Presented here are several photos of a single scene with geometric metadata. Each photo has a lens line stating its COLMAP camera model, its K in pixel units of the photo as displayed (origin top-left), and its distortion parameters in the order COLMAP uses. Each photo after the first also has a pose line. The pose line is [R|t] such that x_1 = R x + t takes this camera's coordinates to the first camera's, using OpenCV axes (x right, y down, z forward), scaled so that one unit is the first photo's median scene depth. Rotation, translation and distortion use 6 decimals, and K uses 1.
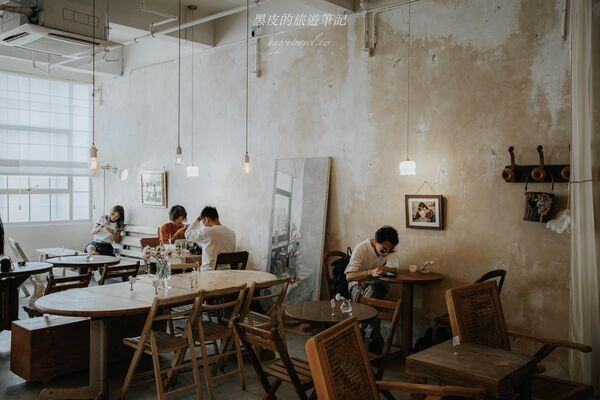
lens RADIAL K [[587.8, 0, 300.0], [0, 587.8, 200.0], [0, 0, 1]] dist [0.002213, 0.004342]
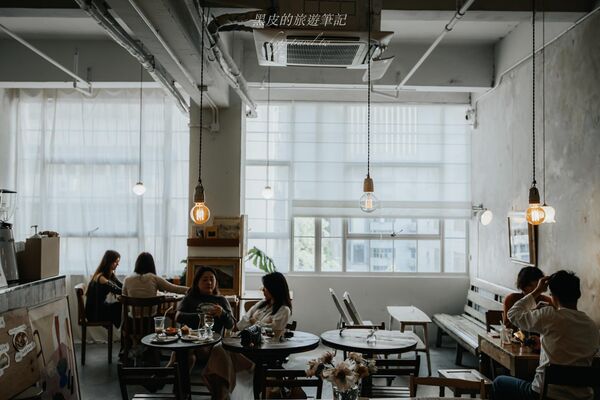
lens RADIAL K [[587.8, 0, 300.0], [0, 587.8, 200.0], [0, 0, 1]] dist [0.002213, 0.004342]
pose [[0.674129, -0.020475, -0.738330, 0.324119], [-0.026643, 0.998291, -0.052011, -0.073732], [0.738133, 0.054733, 0.672431, 1.171366]]
